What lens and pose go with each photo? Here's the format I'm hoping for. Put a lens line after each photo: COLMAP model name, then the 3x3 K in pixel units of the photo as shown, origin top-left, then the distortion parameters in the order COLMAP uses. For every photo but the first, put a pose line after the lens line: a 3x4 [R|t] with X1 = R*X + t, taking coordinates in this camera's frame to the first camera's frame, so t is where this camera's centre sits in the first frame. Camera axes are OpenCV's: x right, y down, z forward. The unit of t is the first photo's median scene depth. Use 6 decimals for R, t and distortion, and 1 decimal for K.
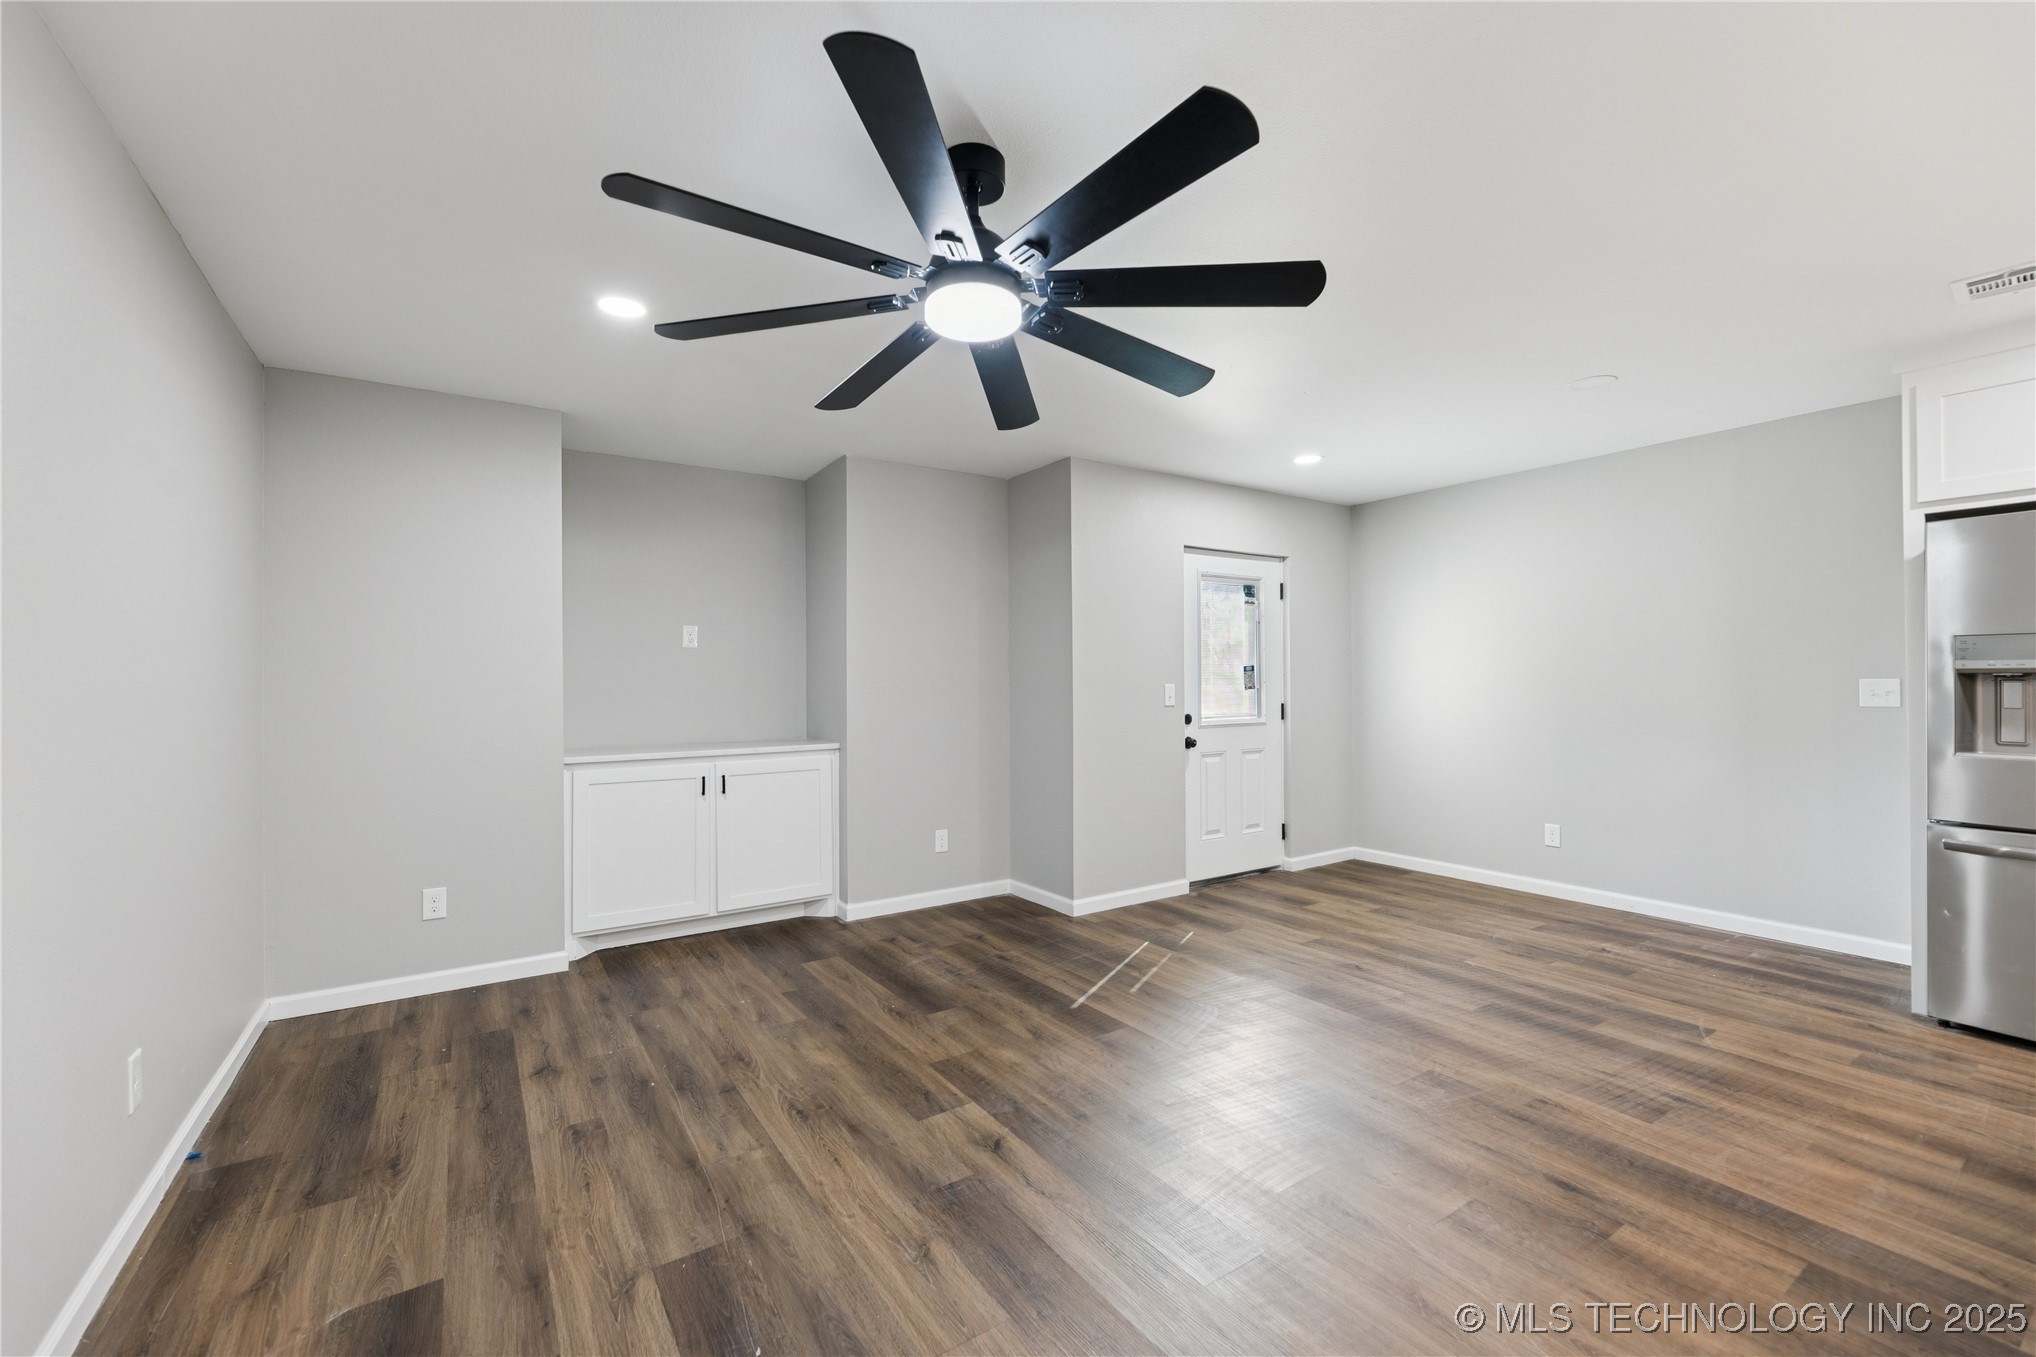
lens RADIAL K [[839.2, 0, 1018.4], [0, 839.2, 679.7], [0, 0, 1]] dist [-0.002133, -0.000097]
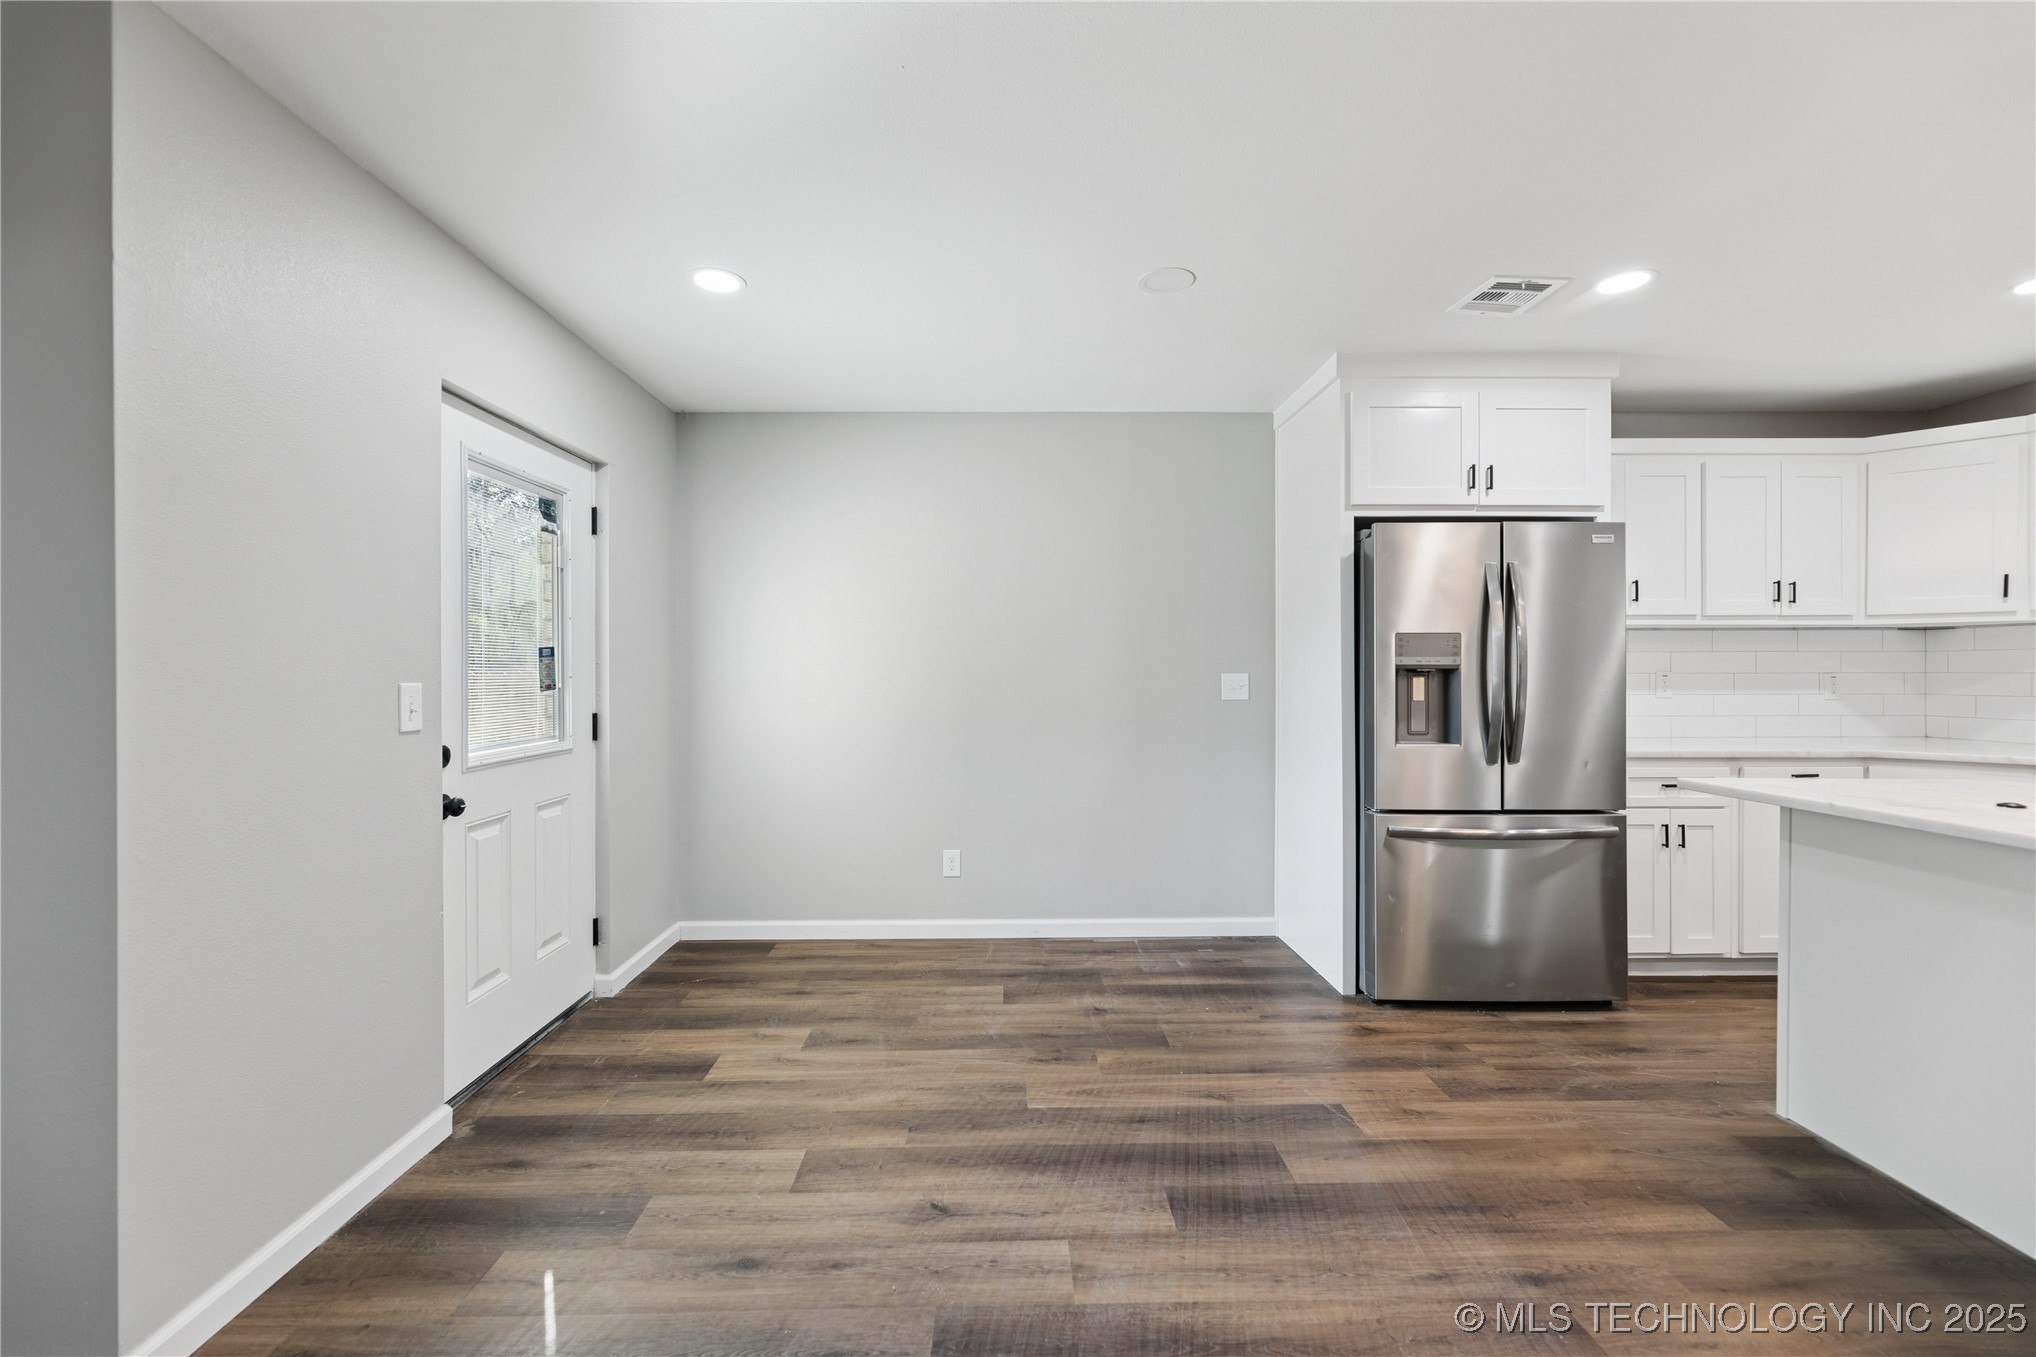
lens RADIAL K [[839.2, 0, 1028.8], [0, 839.2, 668.9], [0, 0, 1]] dist [-0.002133, -0.000097]
pose [[0.543912, 0.006082, 0.839120, -0.015341], [-0.002868, 0.999981, -0.005389, -0.000289], [-0.839137, 0.000524, 0.543919, 0.606192]]
